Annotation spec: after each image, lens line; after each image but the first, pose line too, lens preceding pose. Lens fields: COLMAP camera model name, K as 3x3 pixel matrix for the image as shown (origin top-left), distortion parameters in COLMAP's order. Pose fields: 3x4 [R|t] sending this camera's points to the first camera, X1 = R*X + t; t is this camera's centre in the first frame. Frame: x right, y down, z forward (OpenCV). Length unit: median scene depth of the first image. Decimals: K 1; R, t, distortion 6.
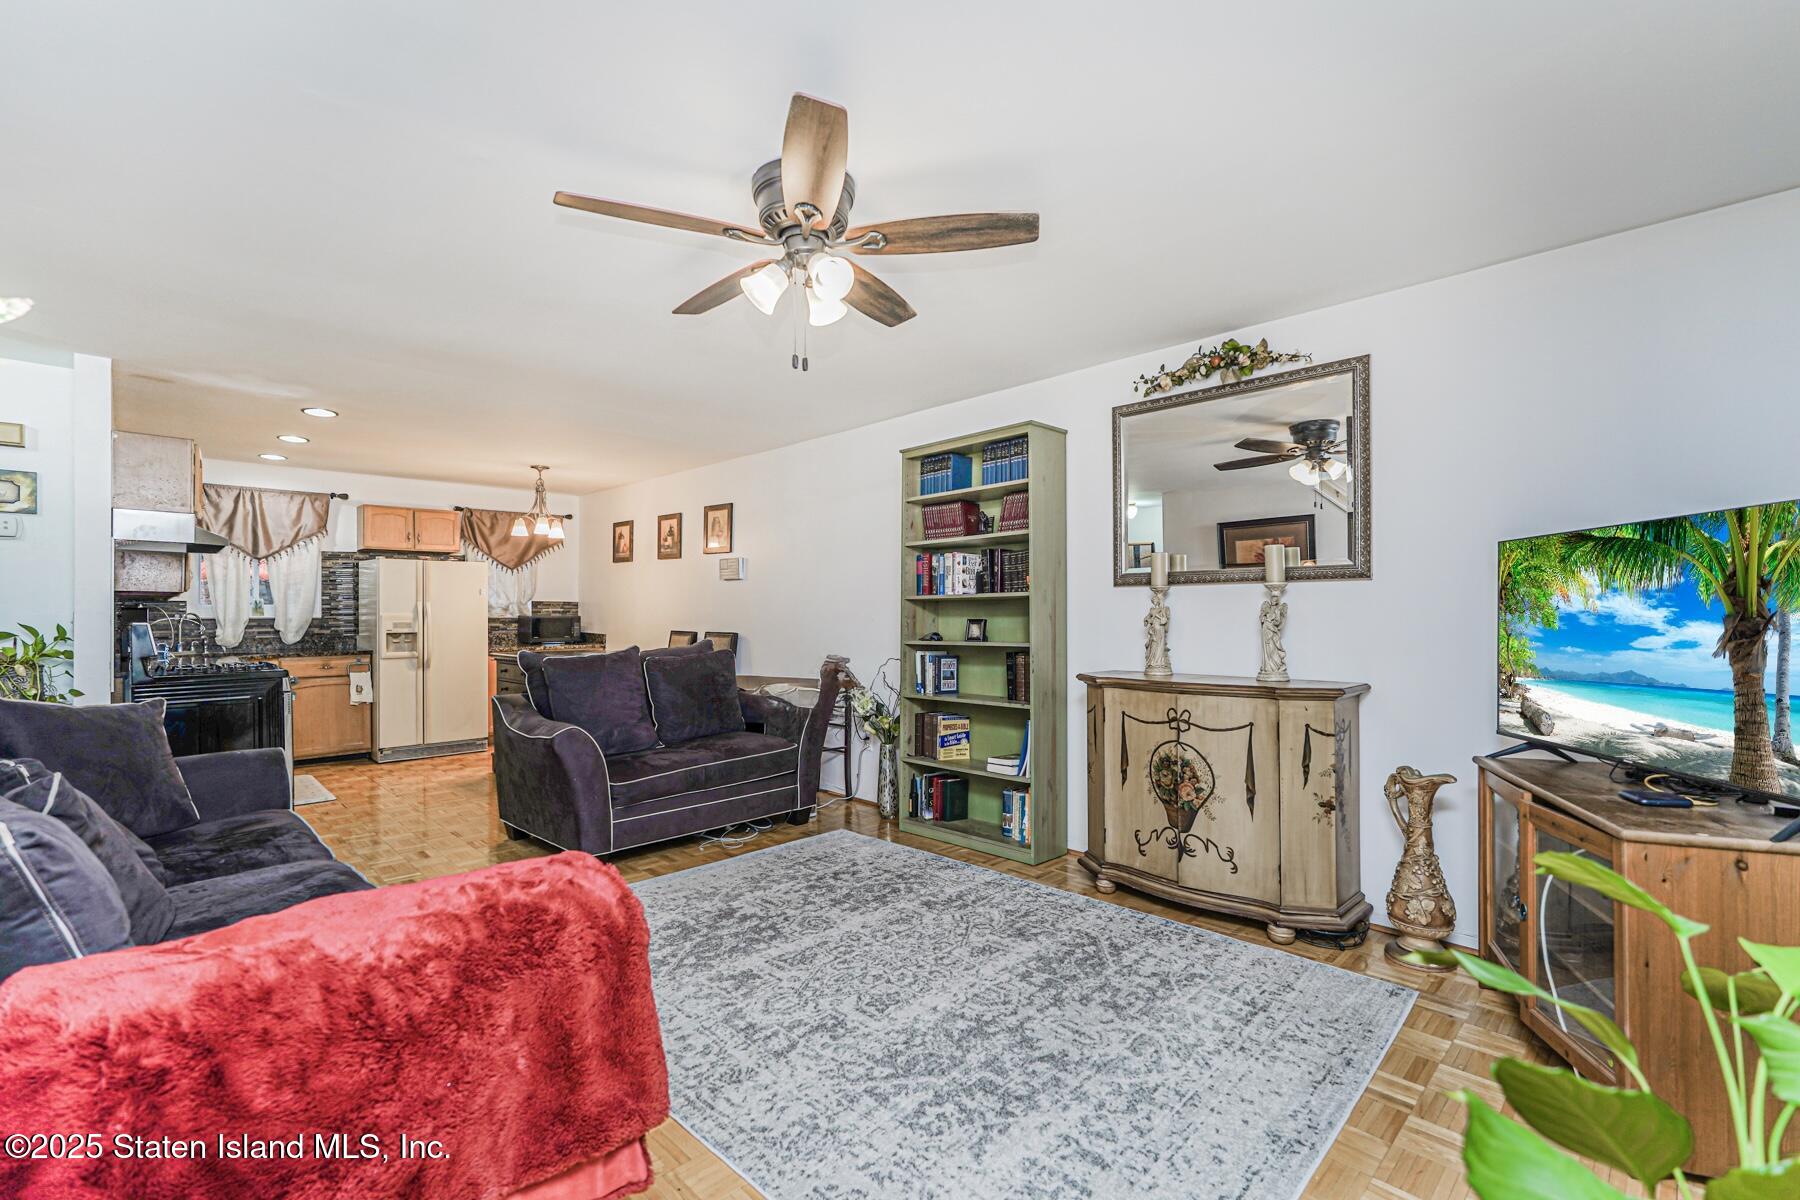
lens RADIAL K [[800.5, 0, 916.7], [0, 800.5, 617.2], [0, 0, 1]] dist [-0.016615, 0.000553]
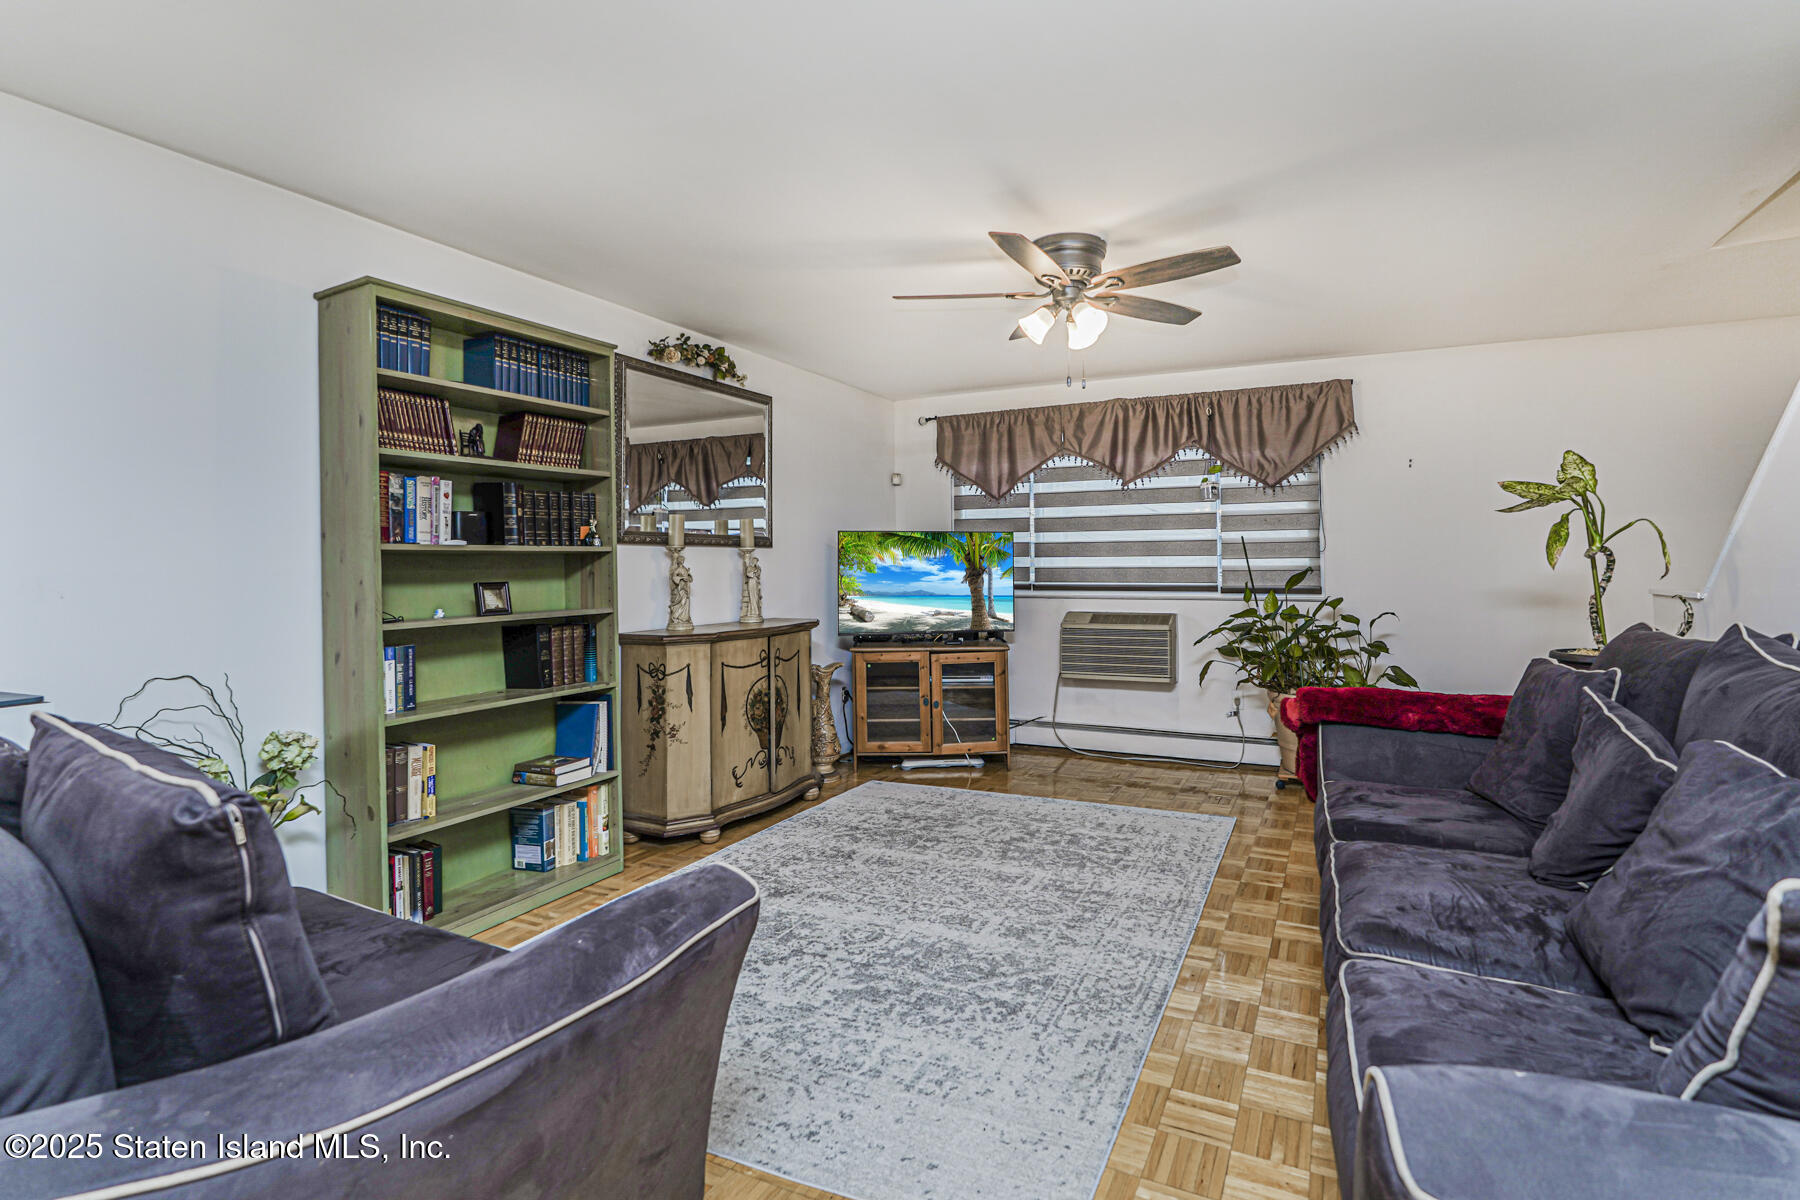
lens RADIAL K [[809.4, 0, 959.1], [0, 809.4, 542.7], [0, 0, 1]] dist [-0.010659, 0.003853]
pose [[-0.325508, 0.030607, 0.945044, -0.680593], [0.014131, 0.999522, -0.027504, -0.006876], [-0.945434, 0.004402, -0.325784, 0.814622]]
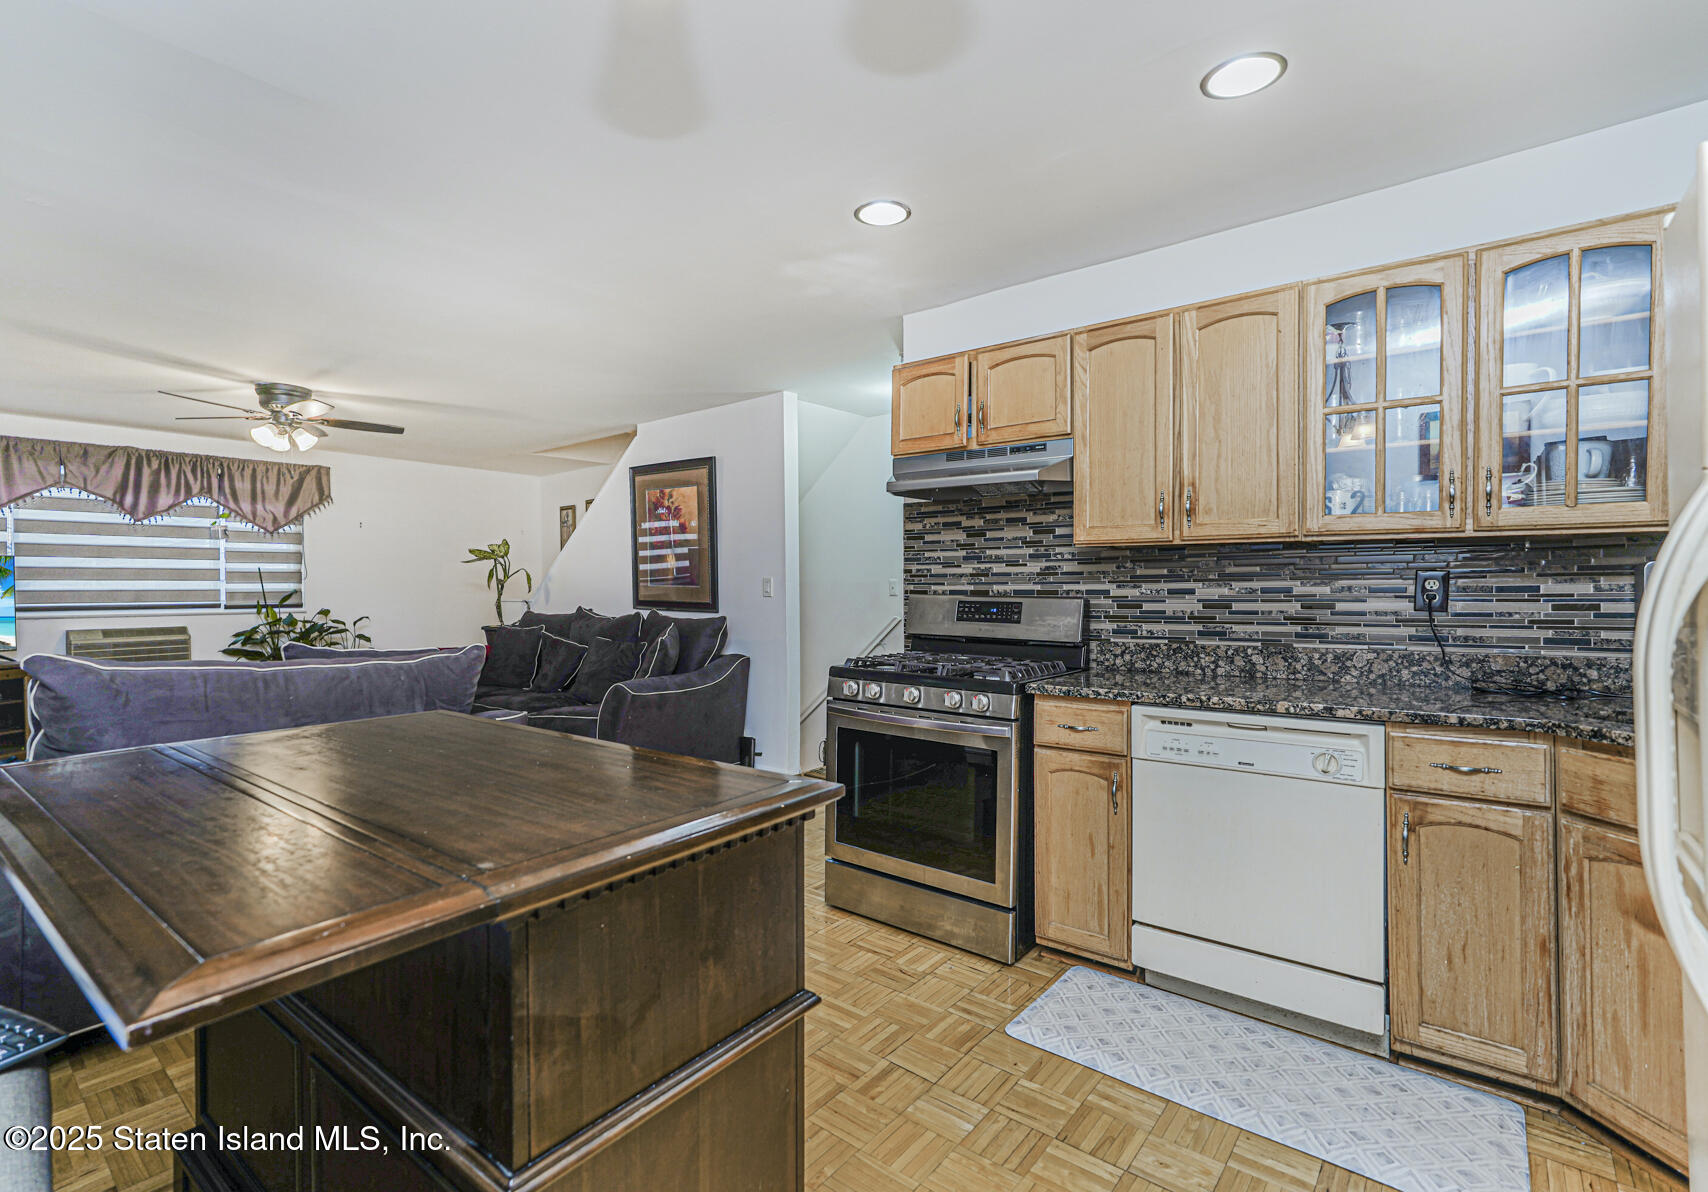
lens RADIAL K [[789.5, 0, 823.9], [0, 789.5, 583.9], [0, 0, 1]] dist [0.000275, 0.004521]
pose [[-0.994958, 0.007568, -0.100009, -0.686598], [0.007143, 0.999964, 0.004608, -0.008233], [0.100040, 0.003870, -0.994976, 1.606133]]
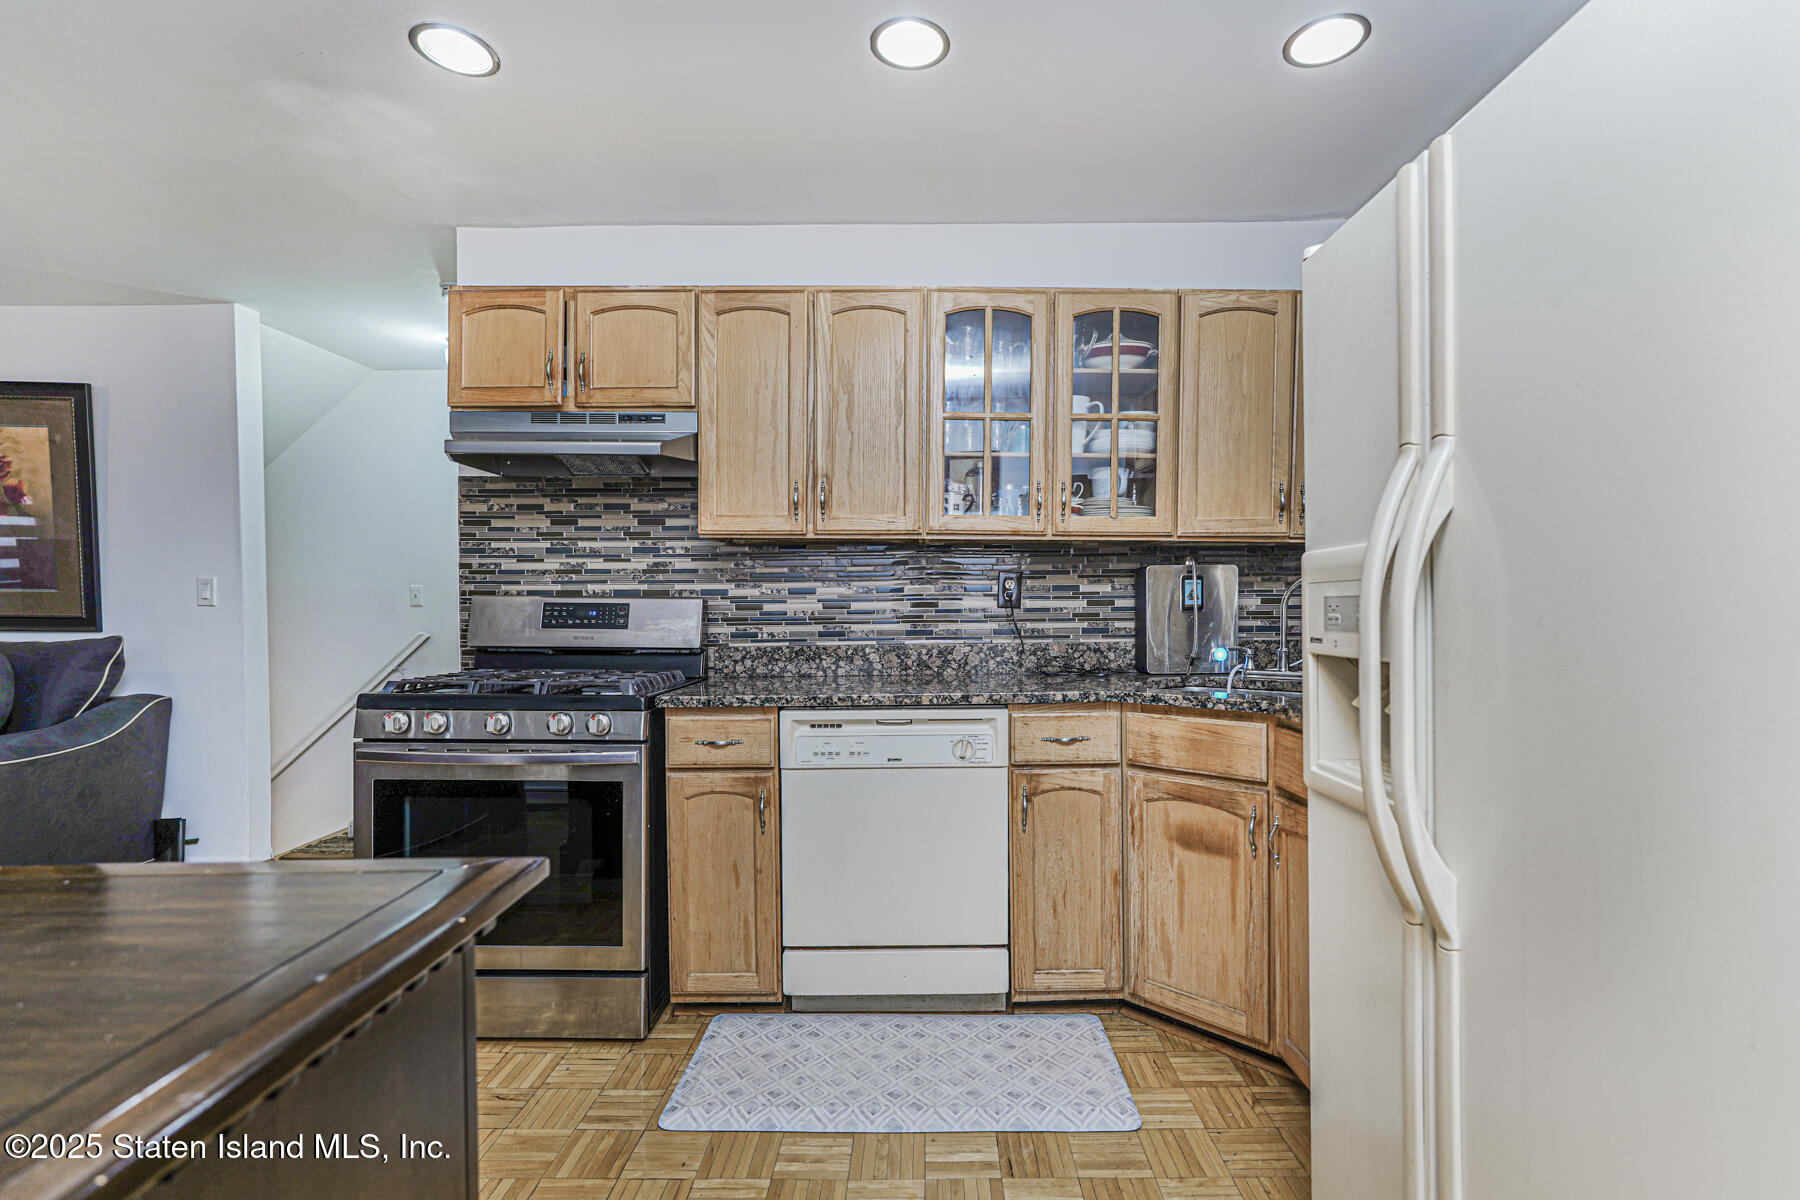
lens RADIAL K [[809.4, 0, 916.9], [0, 809.4, 618.8], [0, 0, 1]] dist [-0.010659, 0.003853]
pose [[-0.710149, 0.016657, -0.703855, -0.660261], [0.000428, 0.999730, 0.023227, 0.009510], [0.704051, 0.016194, -0.709964, 1.507859]]
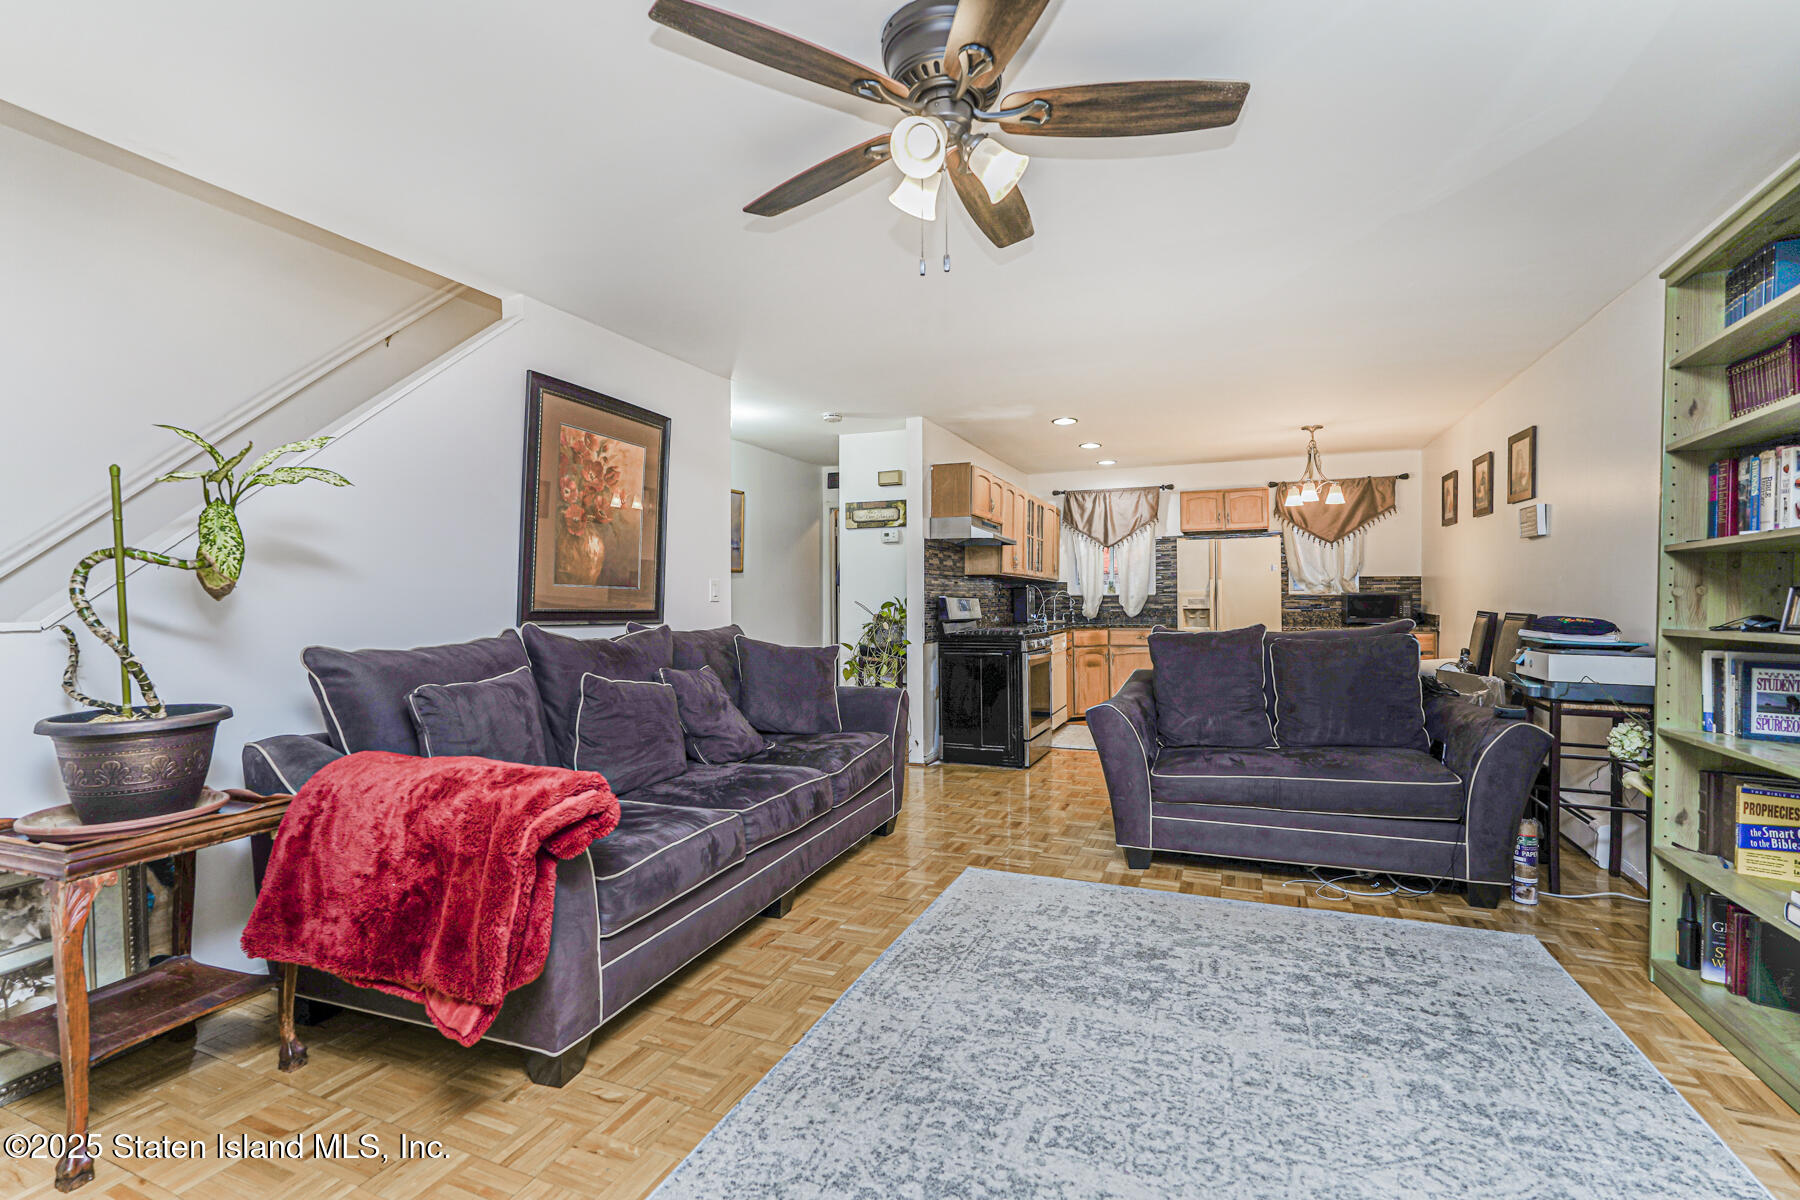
lens RADIAL K [[809.4, 0, 900.2], [0, 809.4, 601.2], [0, 0, 1]] dist [-0.010659, 0.003853]
pose [[0.370777, 0.003650, -0.928715, 0.298738], [-0.001980, 0.999993, 0.003140, 0.009959], [0.928720, 0.000674, 0.370781, 0.331238]]
